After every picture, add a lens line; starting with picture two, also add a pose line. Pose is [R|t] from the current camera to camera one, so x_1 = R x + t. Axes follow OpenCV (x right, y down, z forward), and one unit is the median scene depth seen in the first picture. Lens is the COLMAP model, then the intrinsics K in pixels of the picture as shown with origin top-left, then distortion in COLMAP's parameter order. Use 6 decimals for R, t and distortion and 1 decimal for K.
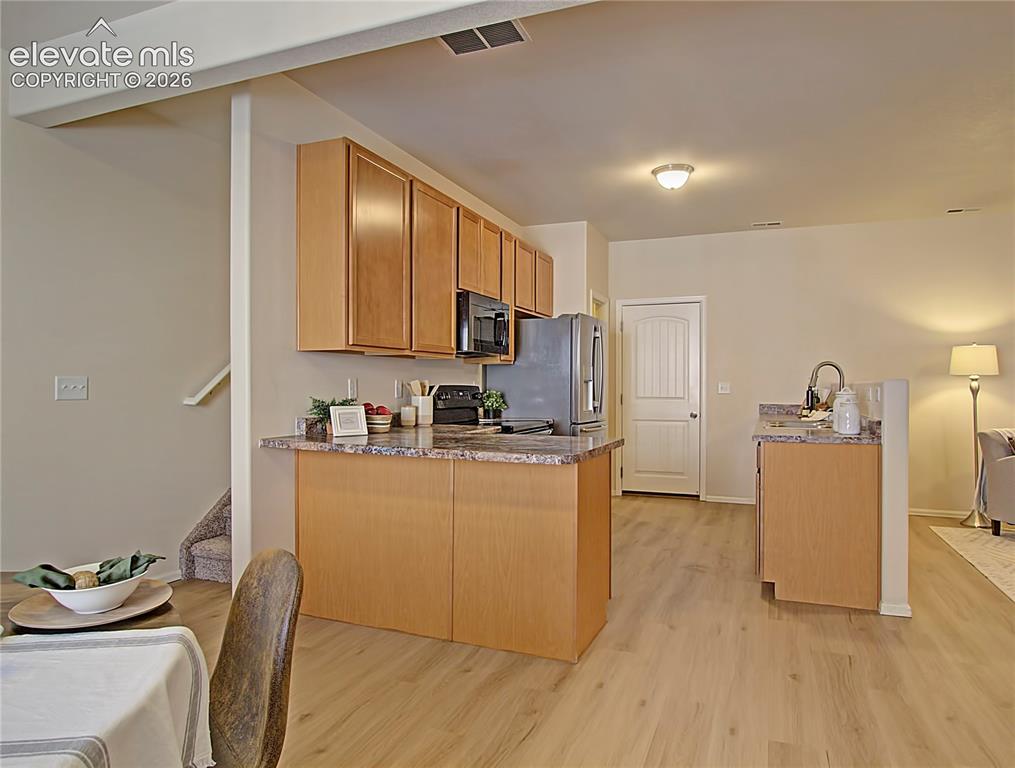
lens RADIAL K [[676.4, 0, 501.2], [0, 676.4, 385.4], [0, 0, 1]] dist [-0.028378, 0.002930]
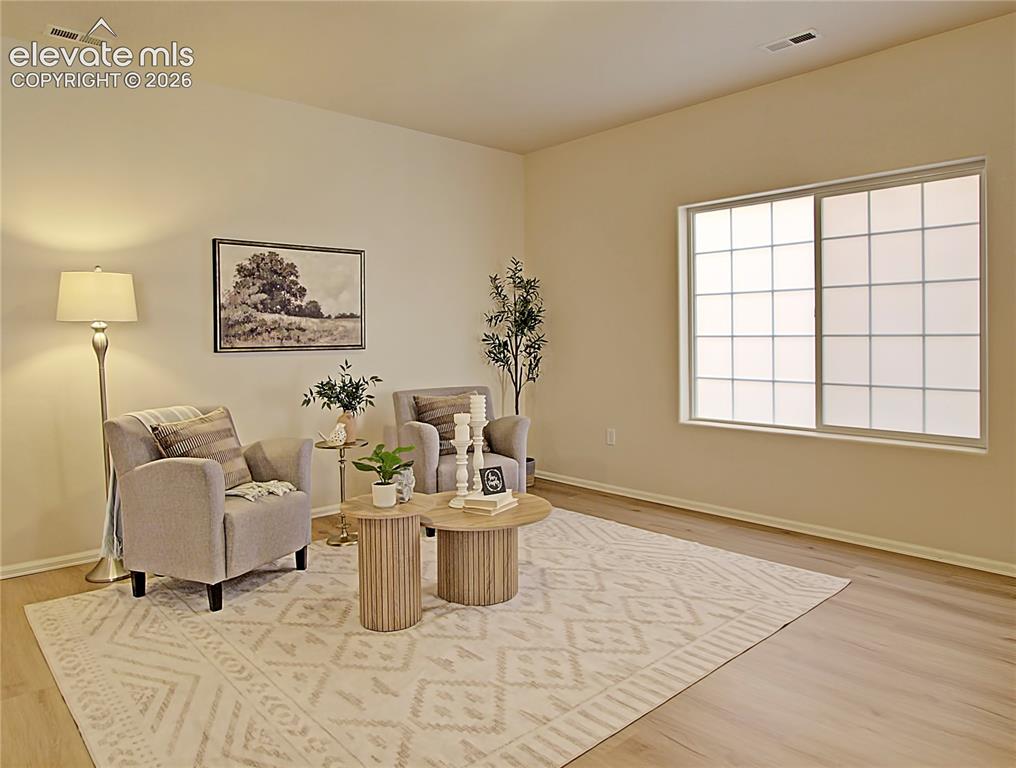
lens RADIAL K [[677.1, 0, 506.6], [0, 677.1, 344.1], [0, 0, 1]] dist [-0.028378, 0.002930]
pose [[0.440342, -0.020718, 0.897591, 0.347749], [0.013906, 0.999771, 0.016255, -0.000617], [-0.897722, 0.005324, 0.440530, 0.431673]]
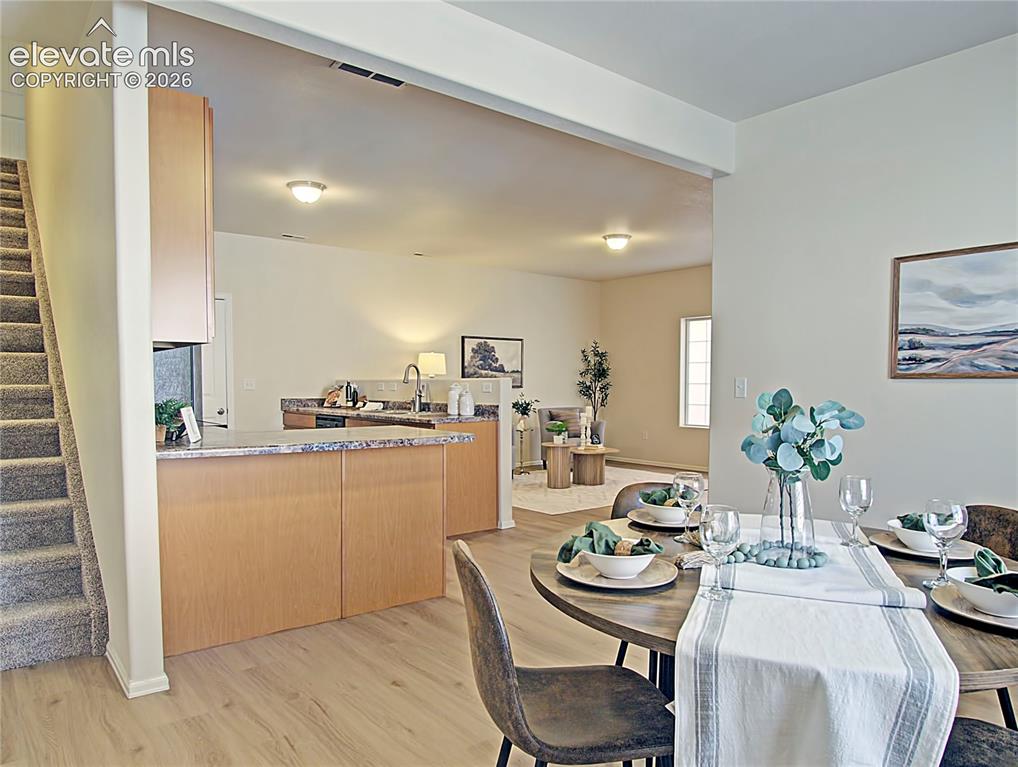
lens RADIAL K [[704.1, 0, 527.7], [0, 704.1, 409.2], [0, 0, 1]] dist [0.002585, -0.001018]
pose [[0.466742, -0.037567, 0.883595, -0.539300], [0.002325, 0.999146, 0.041252, -0.002521], [-0.884390, -0.017199, 0.466431, 0.122562]]
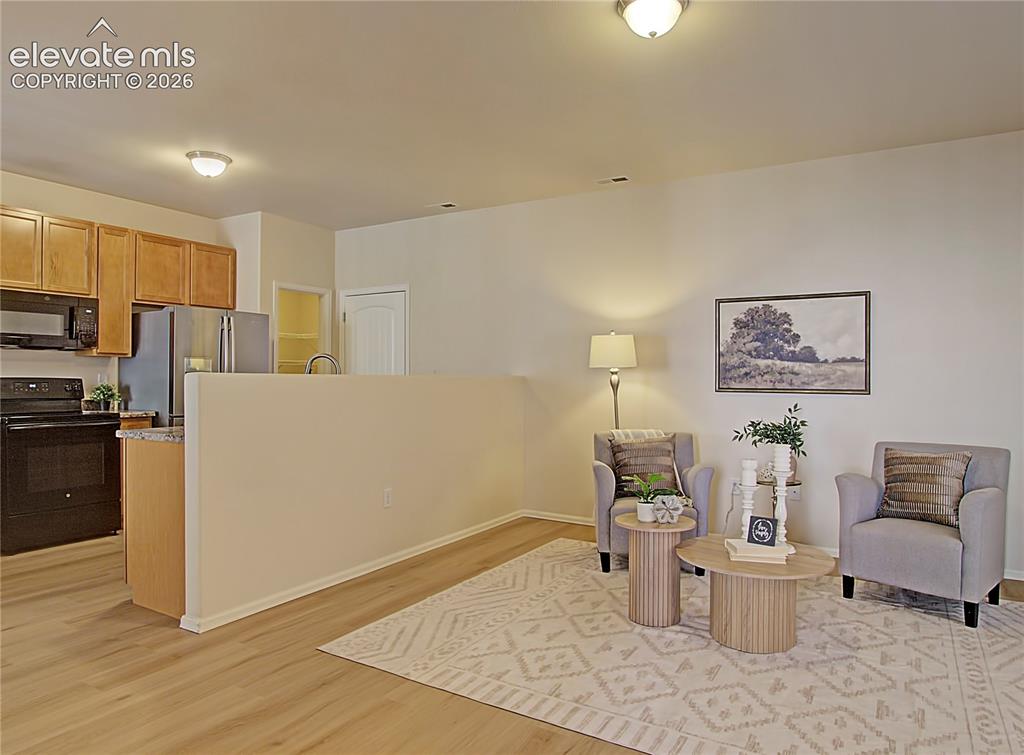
lens RADIAL K [[661.2, 0, 511.4], [0, 661.2, 373.9], [0, 0, 1]] dist [-0.029799, 0.003337]
pose [[0.987142, 0.001624, -0.159840, 0.735439], [-0.002305, 0.999989, -0.004076, -0.003403], [0.159832, 0.004393, 0.987135, 0.123087]]
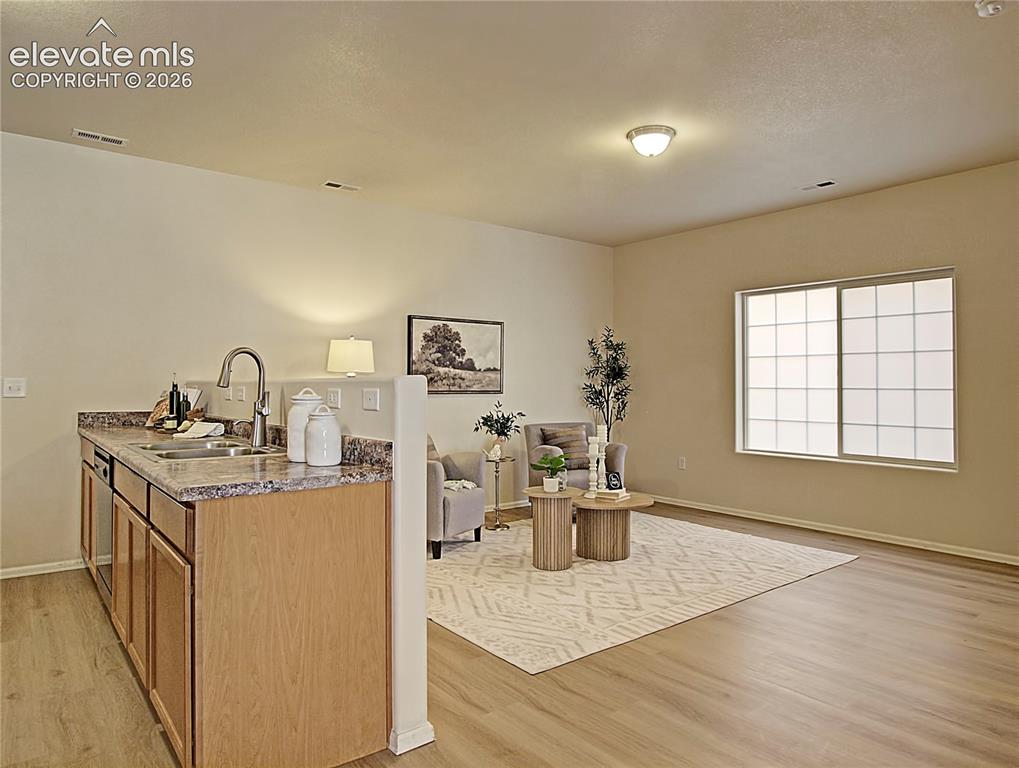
lens RADIAL K [[653.0, 0, 509.9], [0, 653.0, 369.8], [0, 0, 1]] dist [-0.028594, 0.003733]
pose [[0.499910, 0.017436, 0.865902, 0.061456], [-0.000530, 0.999803, -0.019827, -0.001846], [-0.866077, 0.009453, 0.499821, 0.391508]]
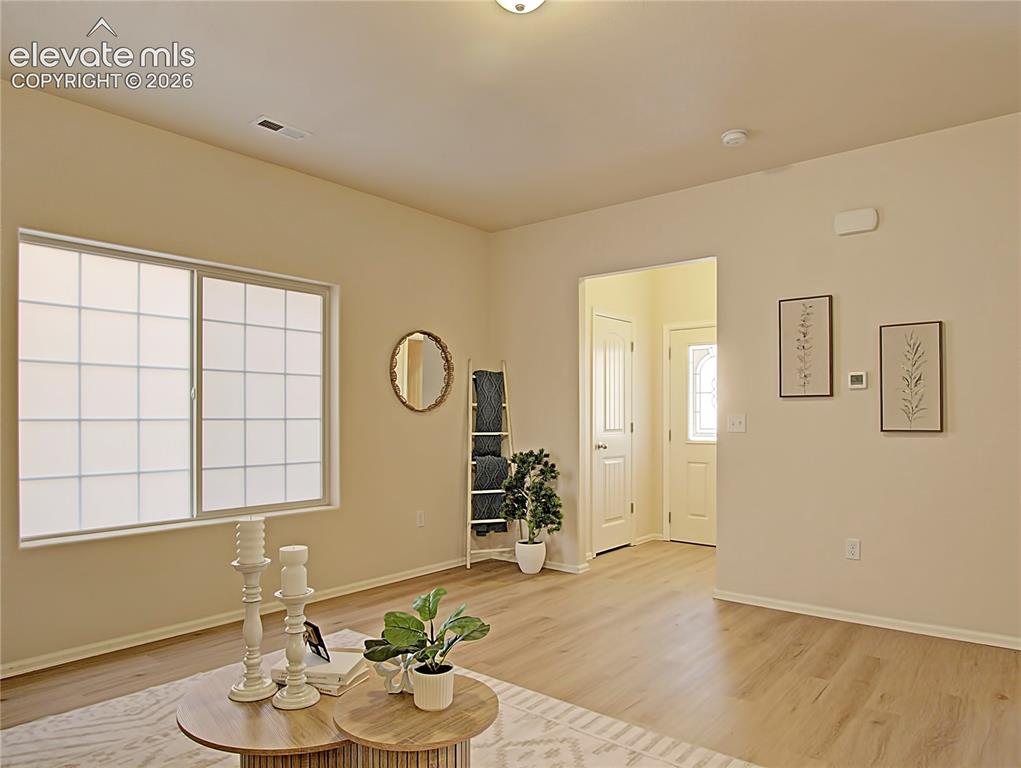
lens RADIAL K [[654.2, 0, 513.0], [0, 654.2, 416.7], [0, 0, 1]] dist [-0.028594, 0.003733]
pose [[-0.952001, -0.004075, 0.306069, 0.640913], [-0.002975, 0.999987, 0.004058, 0.000543], [-0.306082, 0.002953, -0.952001, 0.999507]]
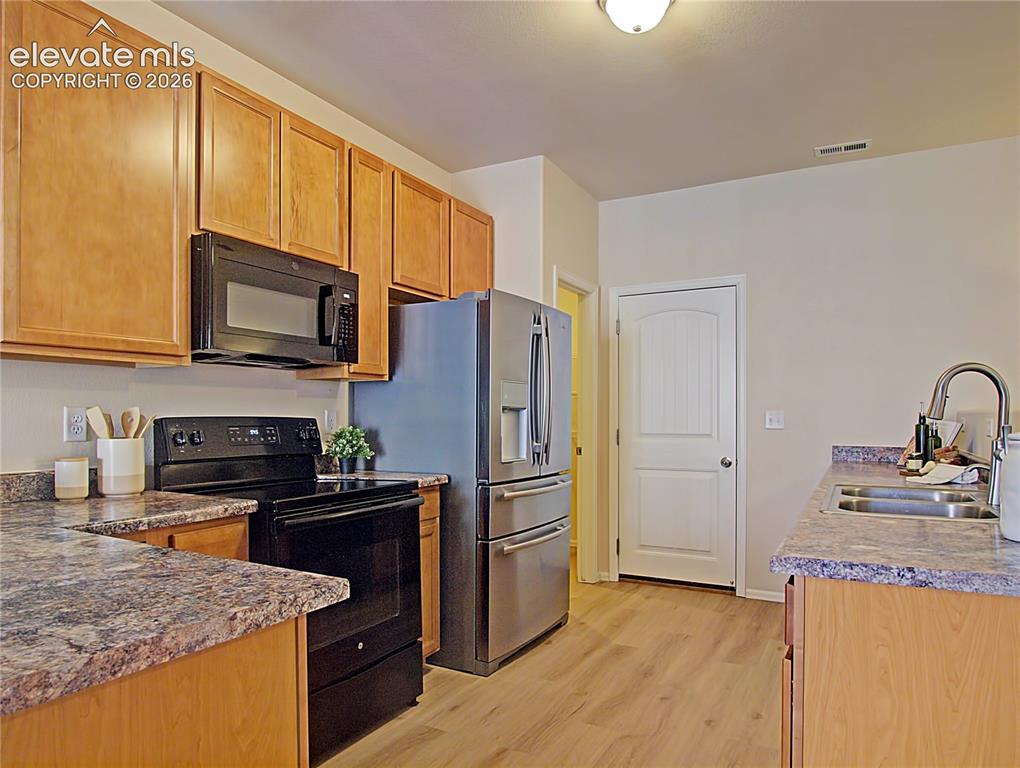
lens RADIAL K [[653.6, 0, 512.9], [0, 653.6, 417.7], [0, 0, 1]] dist [-0.028594, 0.003733]
pose [[0.993014, -0.001958, -0.117980, 0.192972], [0.002329, 0.999993, 0.003005, -0.000733], [0.117973, -0.003259, 0.993011, 0.445126]]
